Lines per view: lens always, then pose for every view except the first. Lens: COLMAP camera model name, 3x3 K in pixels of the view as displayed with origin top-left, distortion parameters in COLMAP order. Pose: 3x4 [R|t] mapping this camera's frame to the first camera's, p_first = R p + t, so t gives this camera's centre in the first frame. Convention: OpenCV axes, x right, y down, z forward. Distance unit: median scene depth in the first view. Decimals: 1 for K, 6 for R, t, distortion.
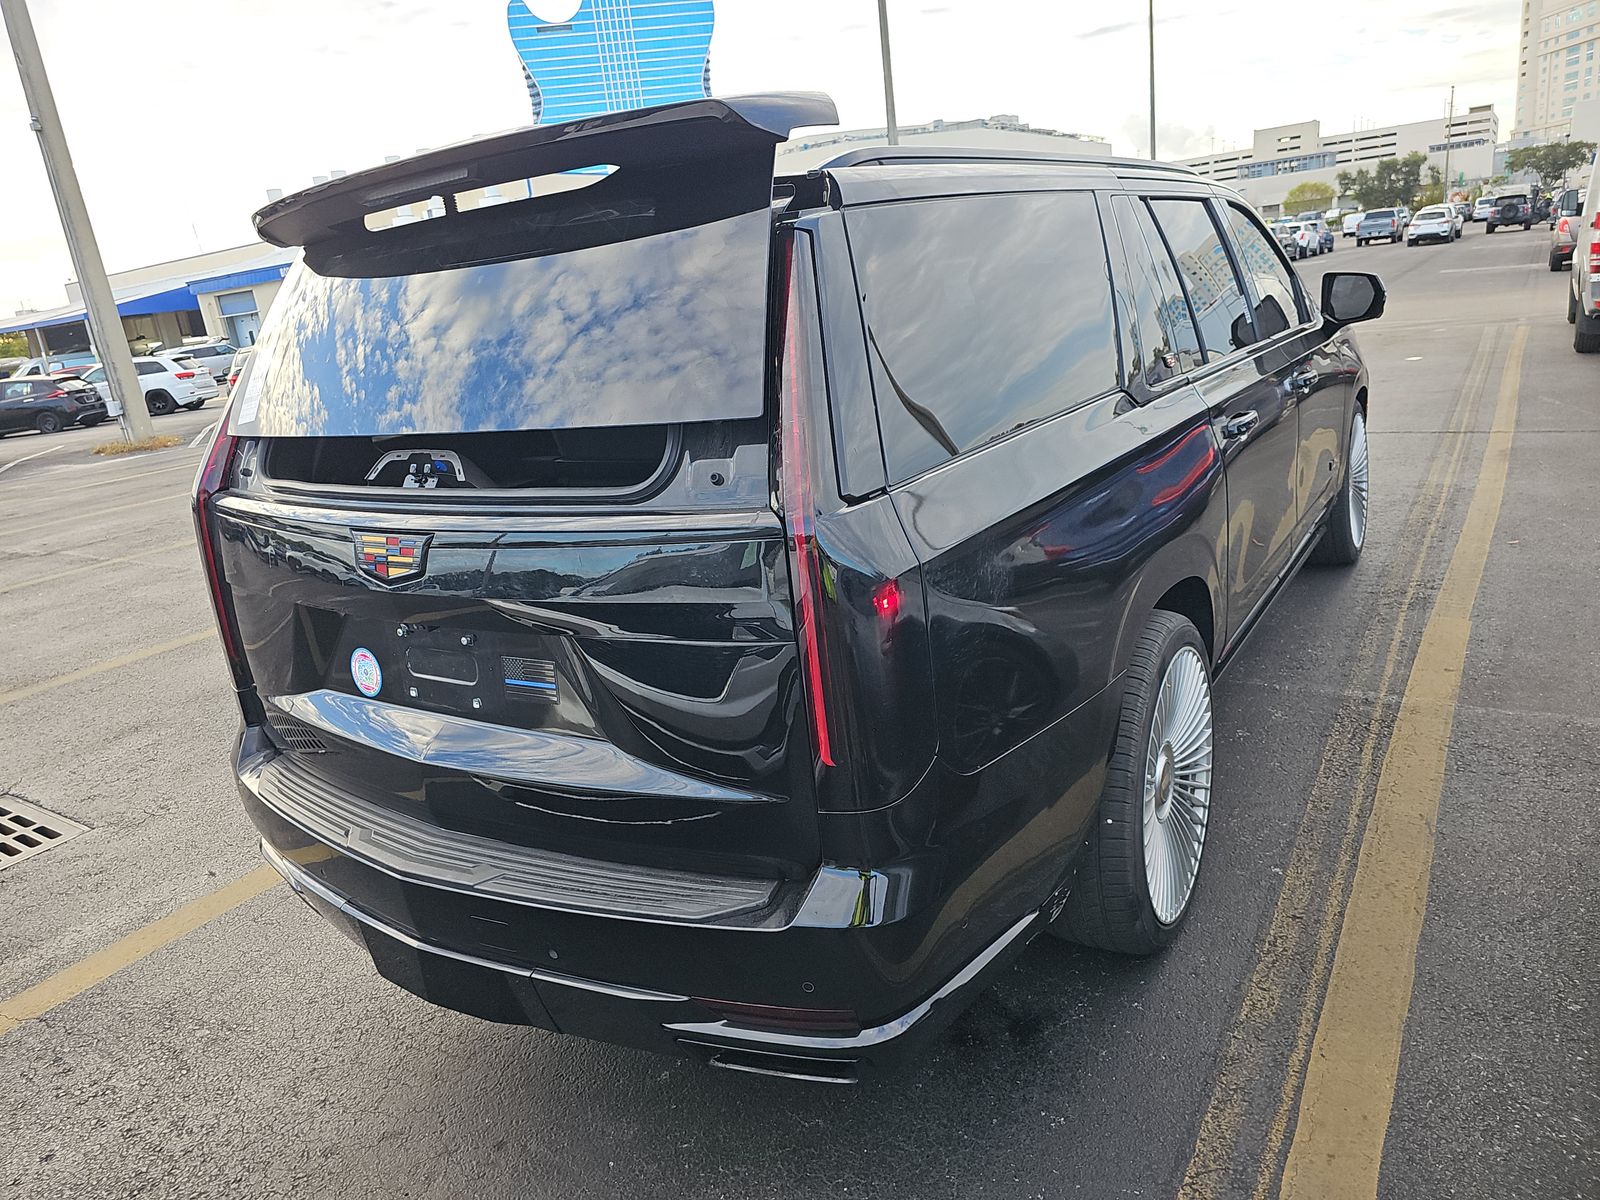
lens RADIAL K [[1075.3, 0, 792.0], [0, 1075.3, 606.1], [0, 0, 1]] dist [0.046178, -0.041349]
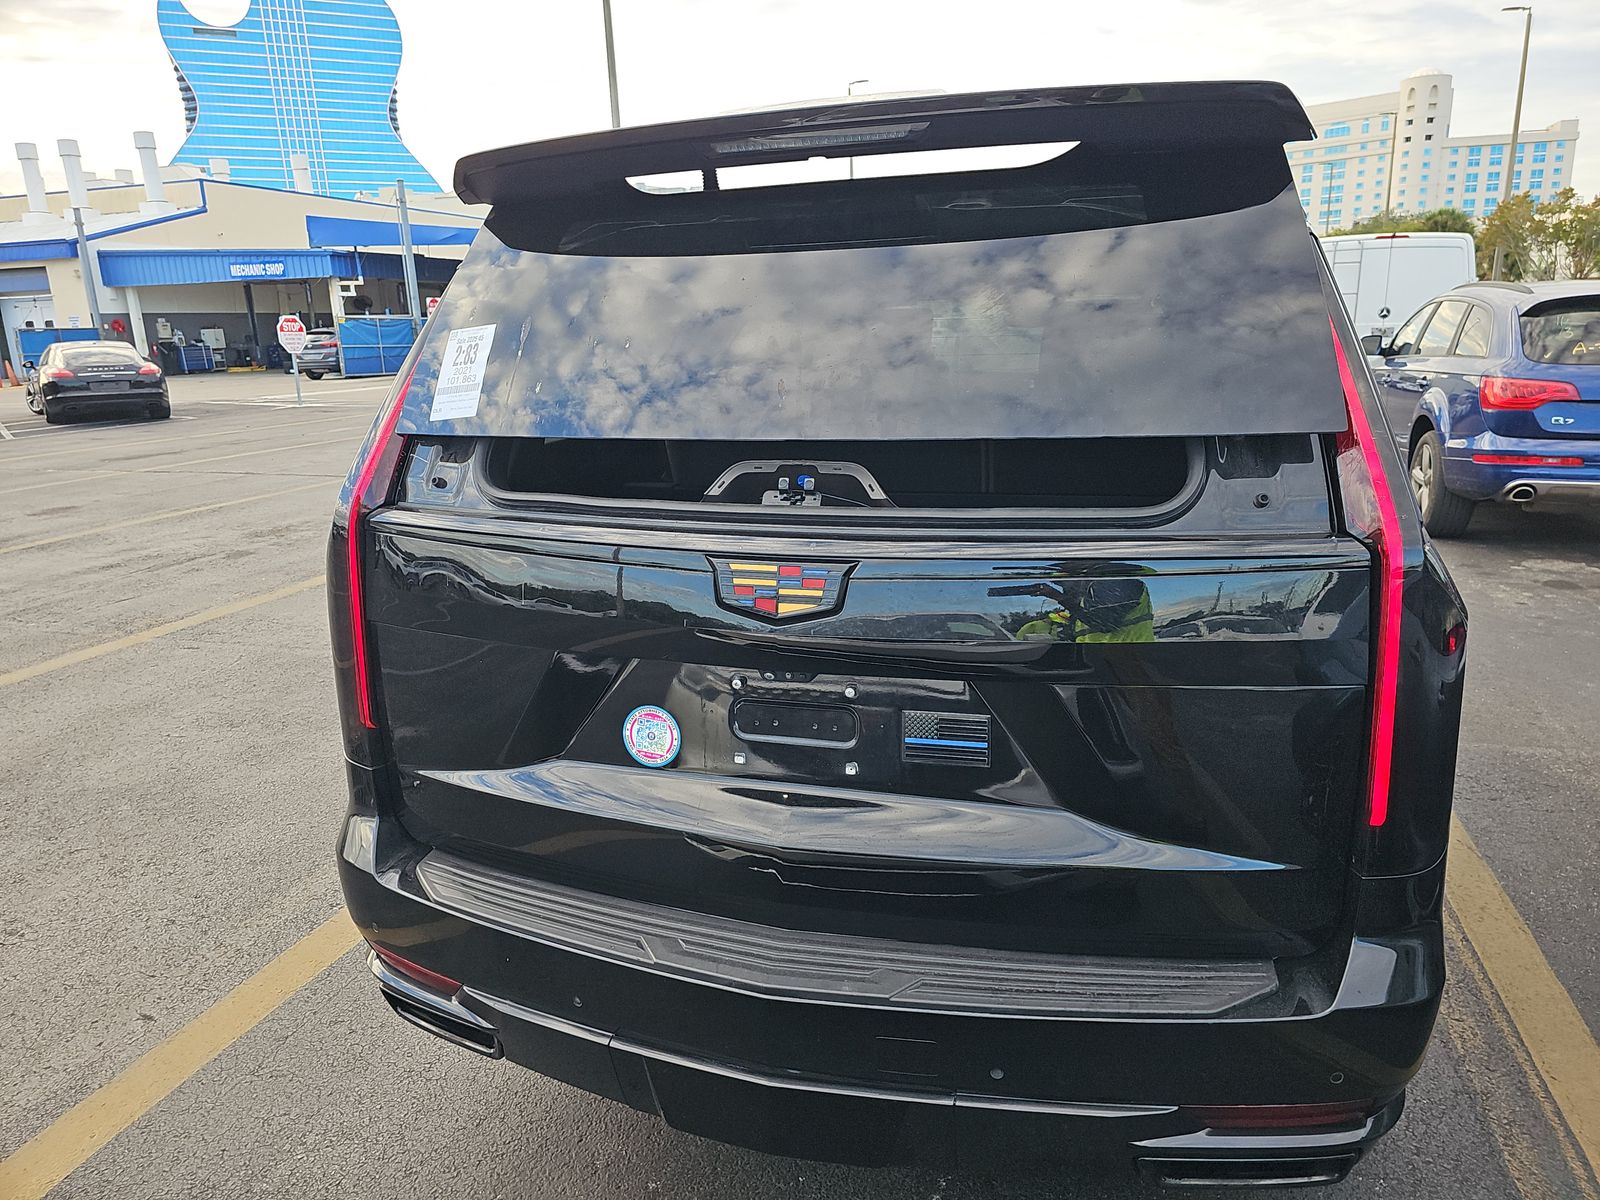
lens RADIAL K [[1075.3, 0, 801.4], [0, 1075.3, 591.8], [0, 0, 1]] dist [0.046178, -0.041349]
pose [[0.954011, 0.008587, 0.299649, -0.572396], [0.010191, 0.998083, -0.061048, 0.004954], [-0.299598, 0.061294, 0.952094, 0.221986]]
